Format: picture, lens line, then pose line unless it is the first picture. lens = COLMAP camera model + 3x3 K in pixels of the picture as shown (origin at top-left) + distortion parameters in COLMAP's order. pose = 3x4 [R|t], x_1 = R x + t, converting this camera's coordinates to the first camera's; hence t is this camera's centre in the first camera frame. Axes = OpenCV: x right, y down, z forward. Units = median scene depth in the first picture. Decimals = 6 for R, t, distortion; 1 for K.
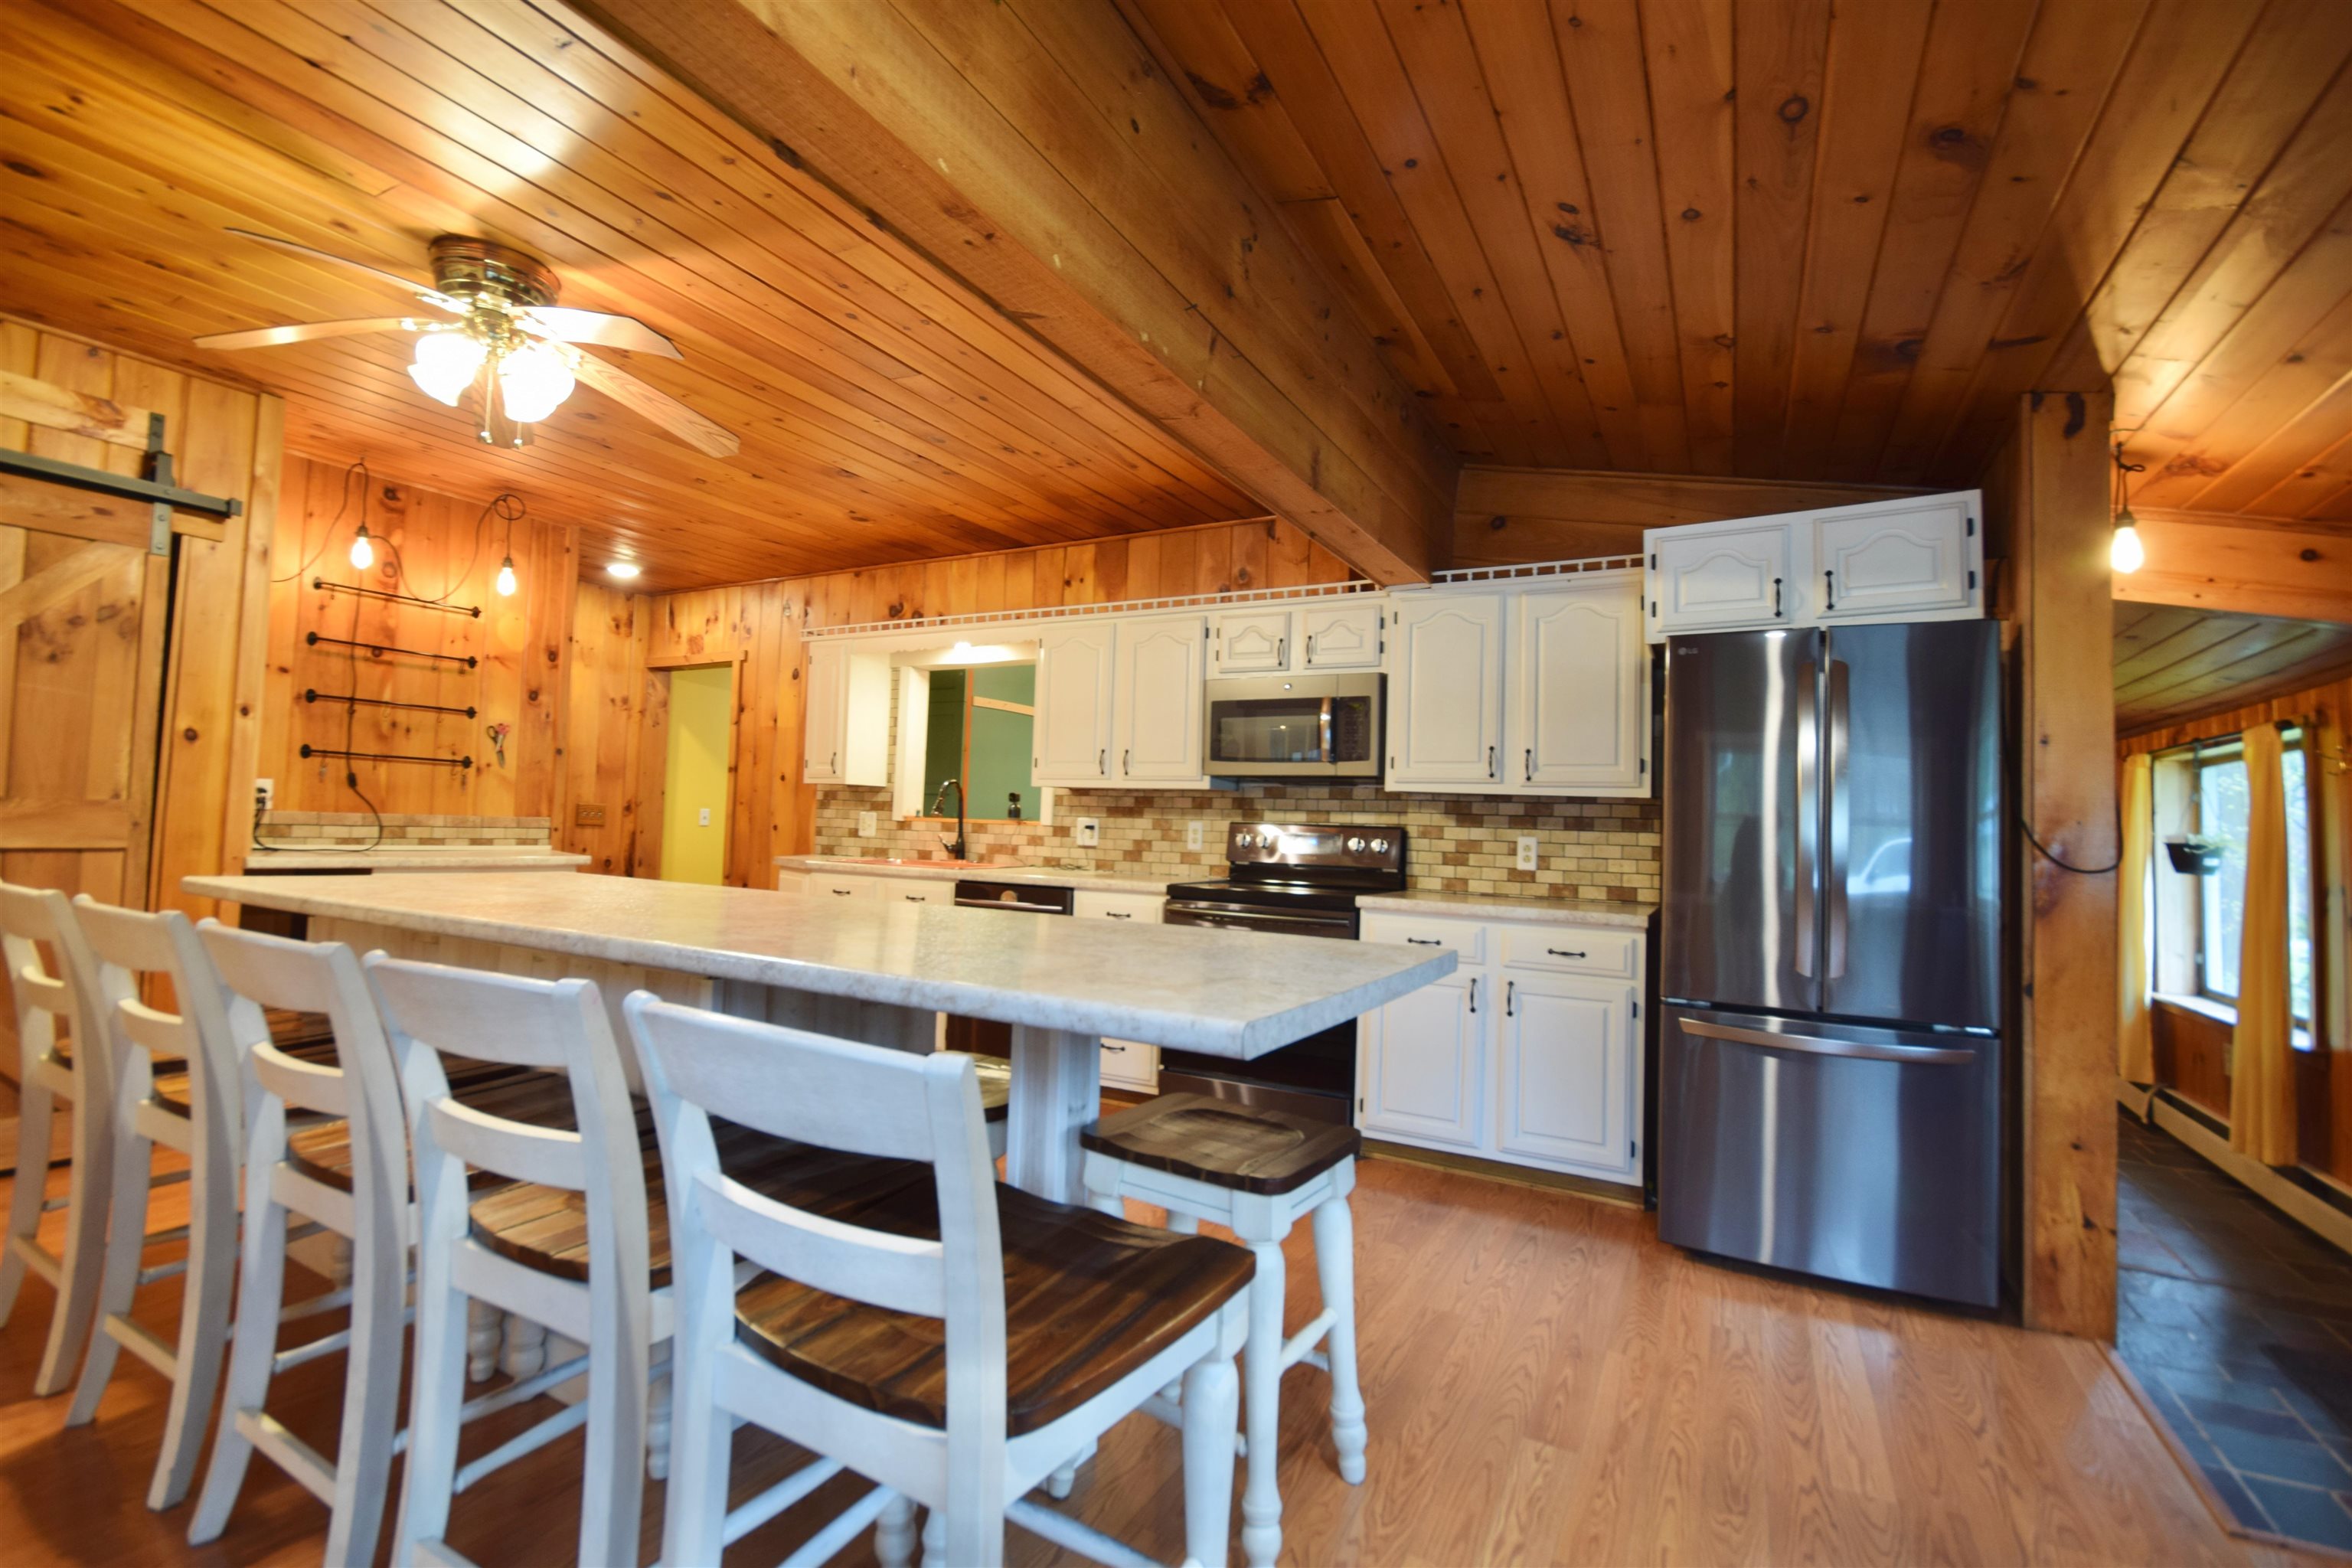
lens RADIAL K [[1004.1, 0, 1187.8], [0, 1004.1, 789.9], [0, 0, 1]] dist [0.000132, -0.008785]
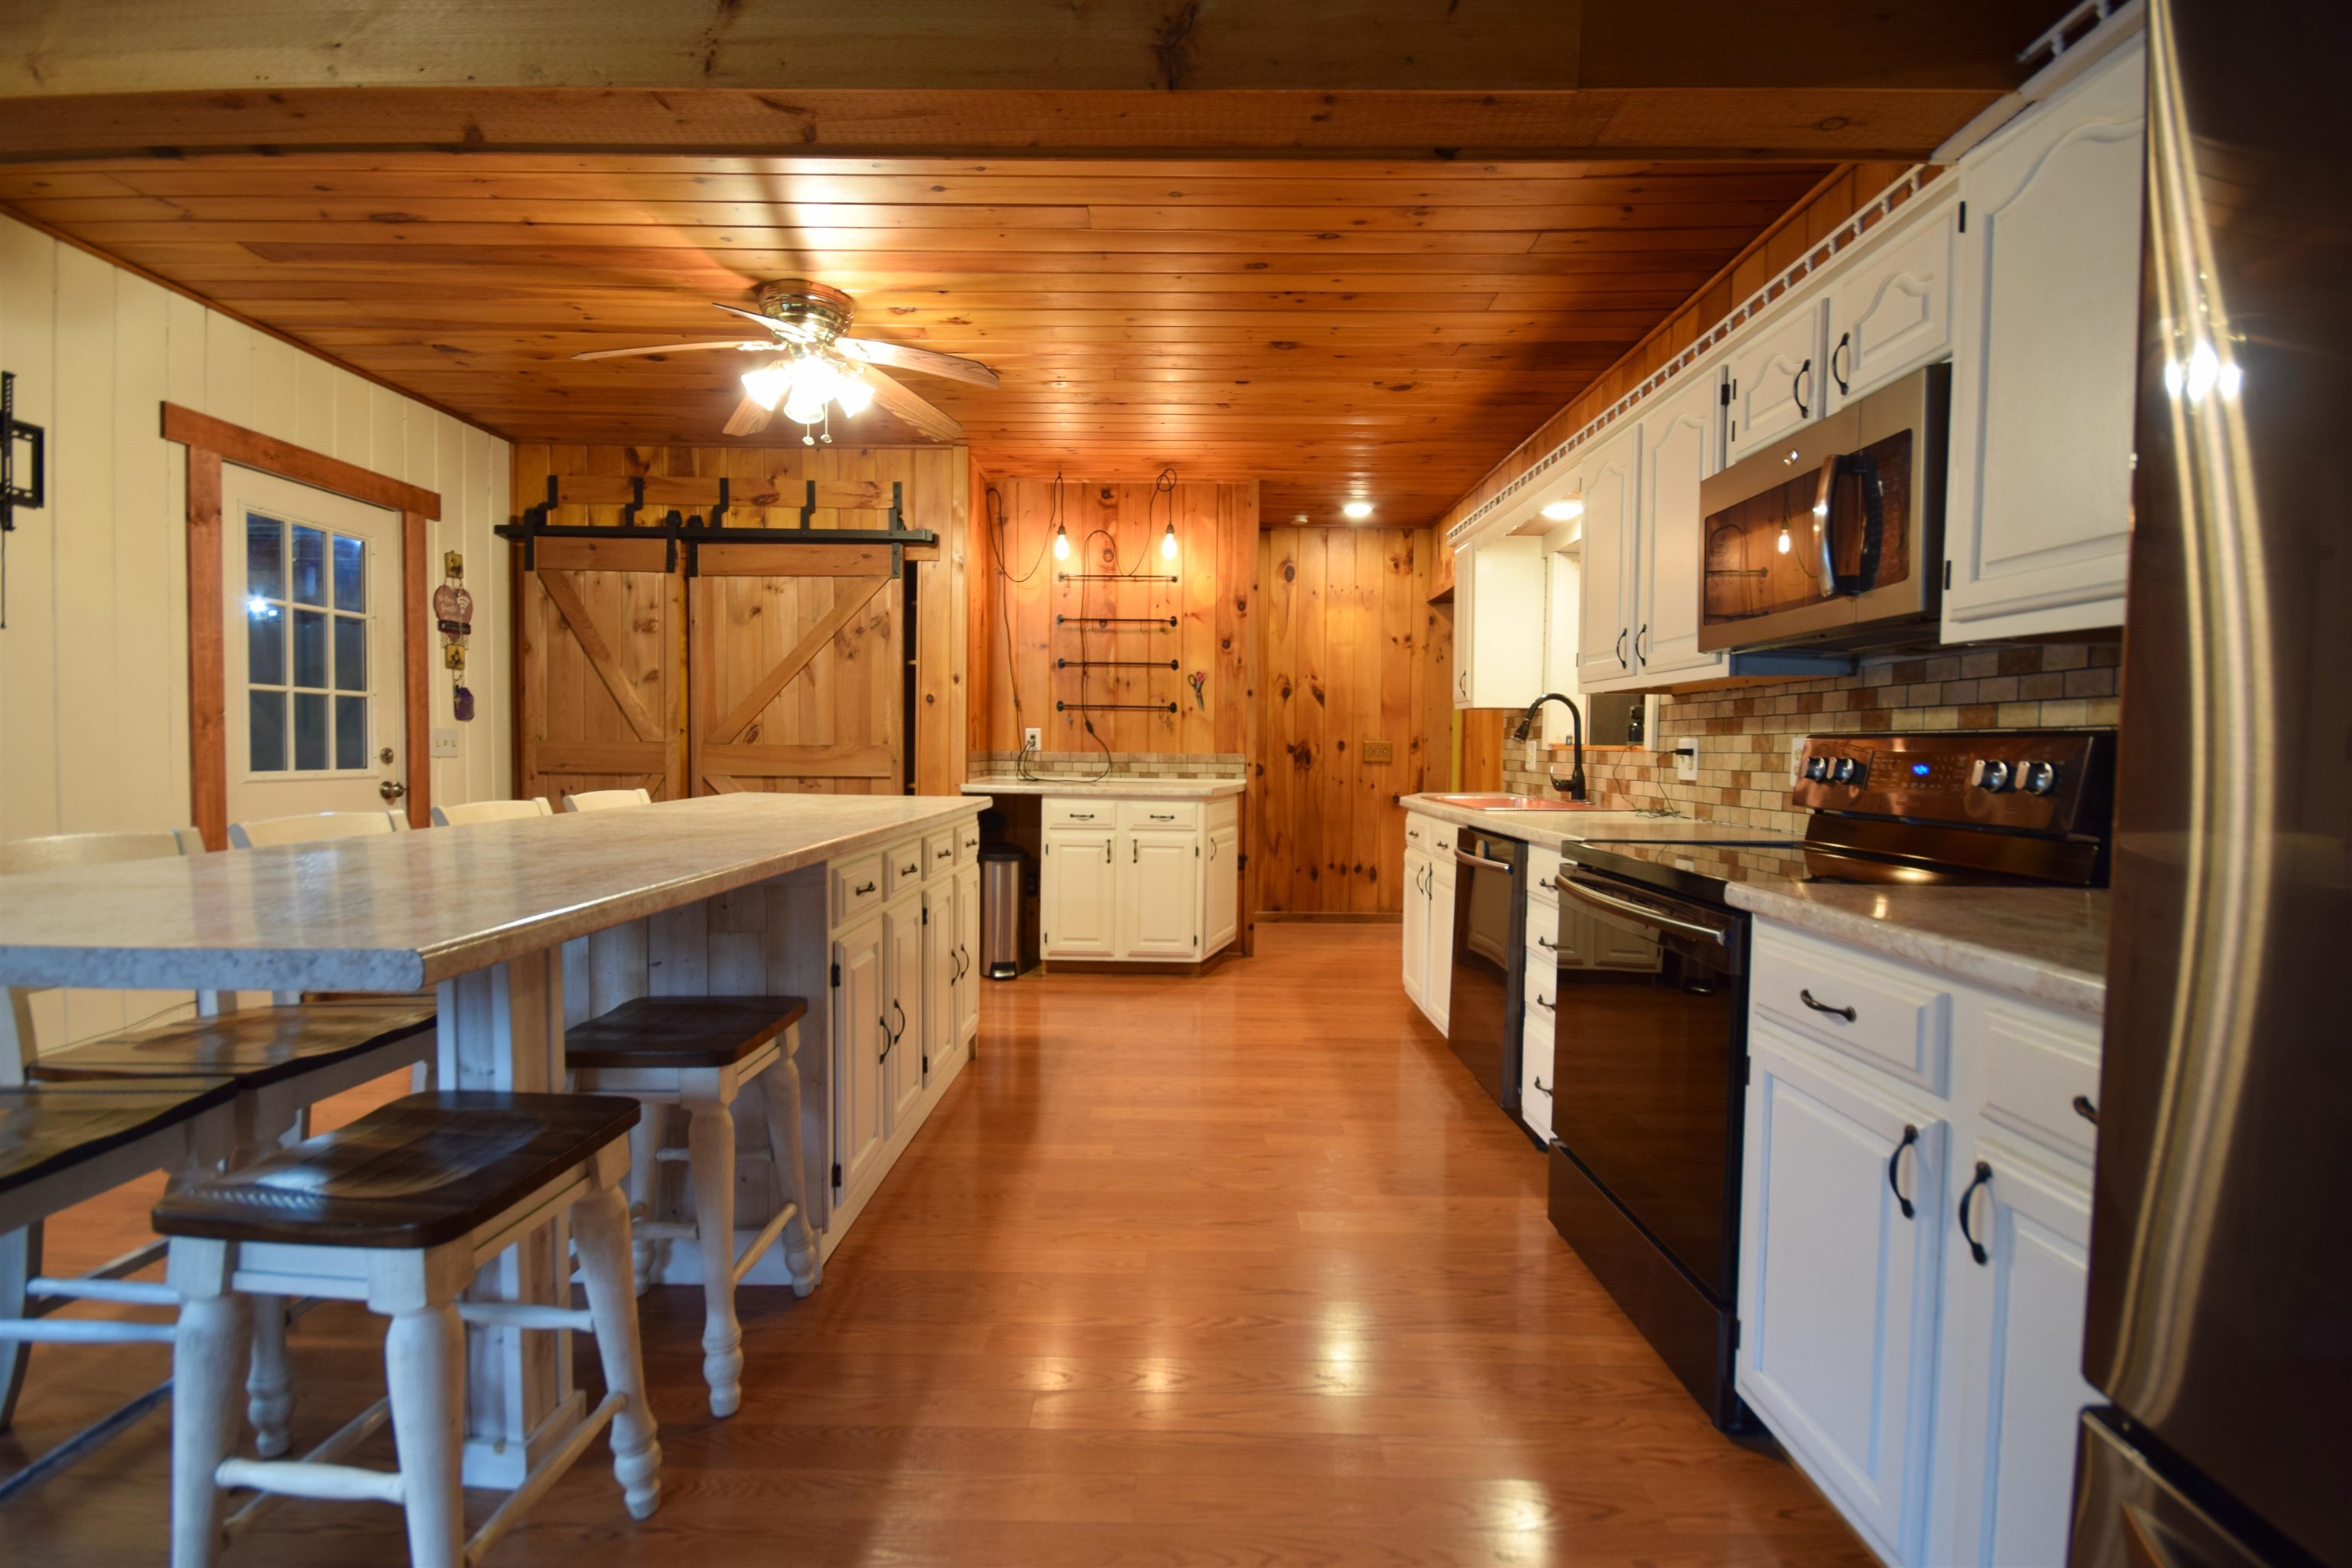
lens RADIAL K [[1043.7, 0, 1193.1], [0, 1043.7, 783.1], [0, 0, 1]] dist [-0.001113, -0.000064]
pose [[0.477511, 0.004277, -0.878615, 0.363197], [0.037589, 0.998973, 0.025291, 0.030358], [0.877821, -0.045104, 0.476860, 0.432251]]
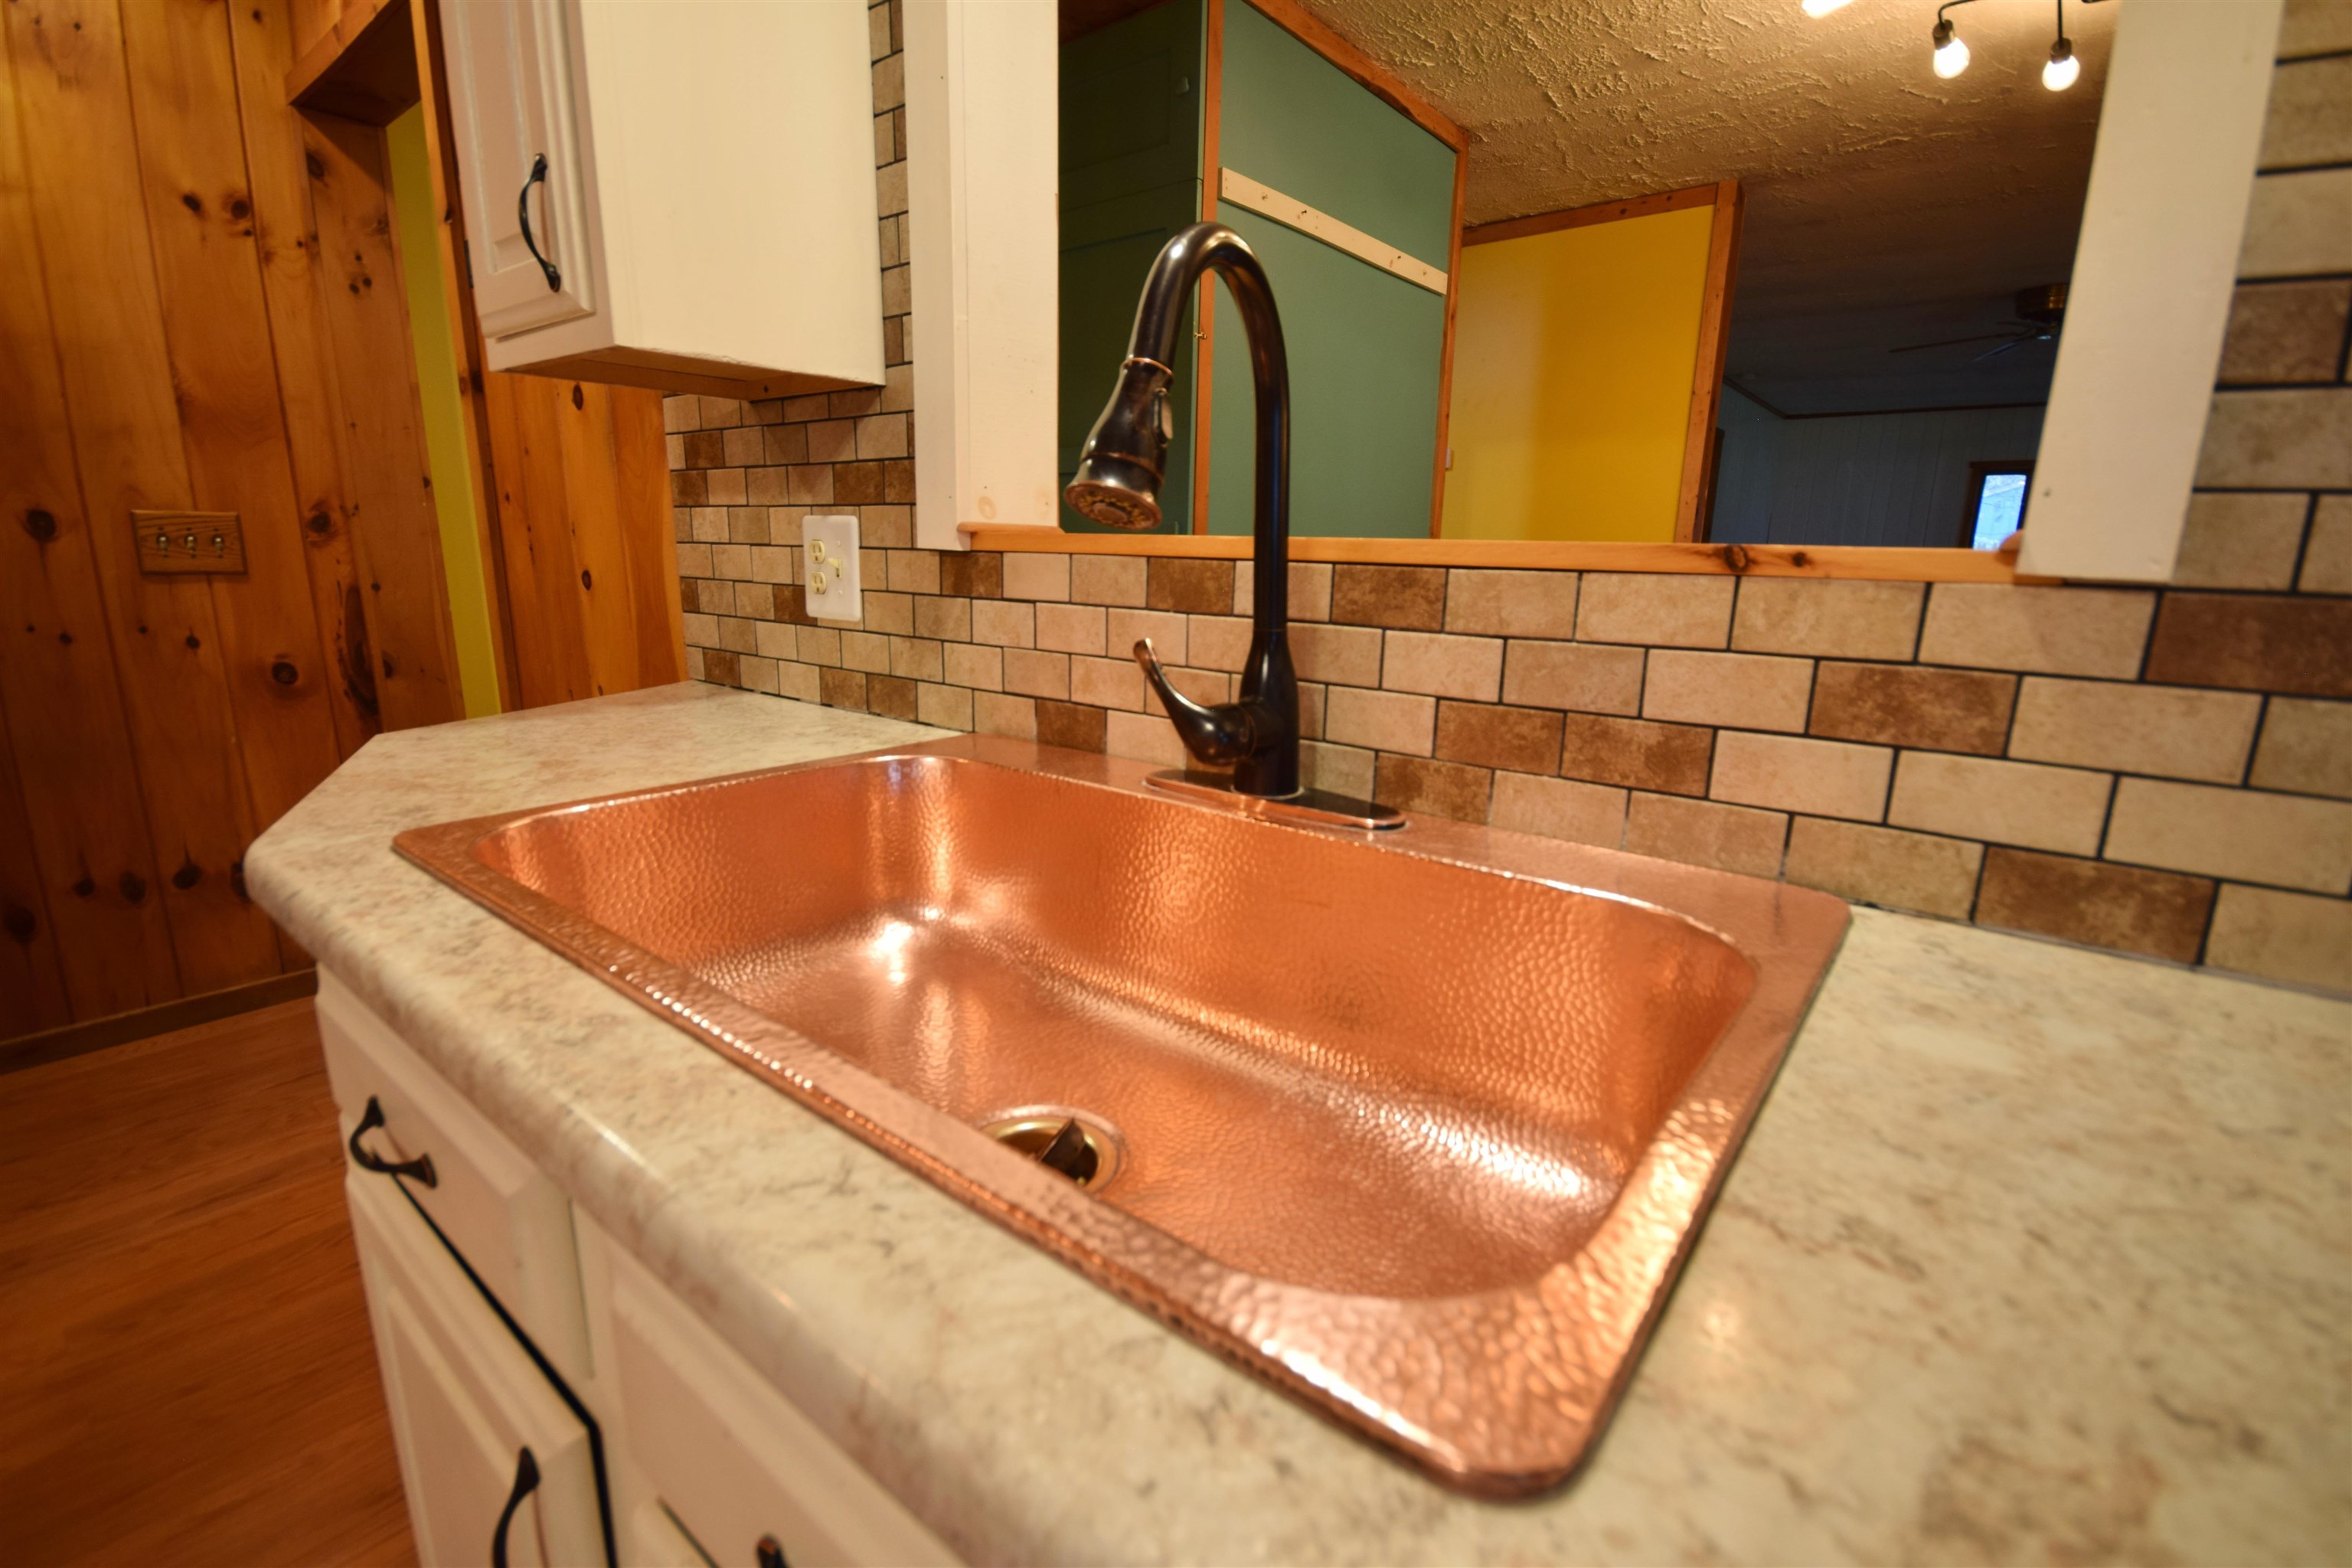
lens RADIAL K [[1044.1, 0, 1170.5], [0, 1044.1, 783.3], [0, 0, 1]] dist [0.019974, -0.016779]
pose [[0.979429, 0.029518, -0.199618, -0.237440], [0.022426, 0.967193, 0.253052, 0.028139], [0.200539, -0.252323, 0.946635, 0.951037]]
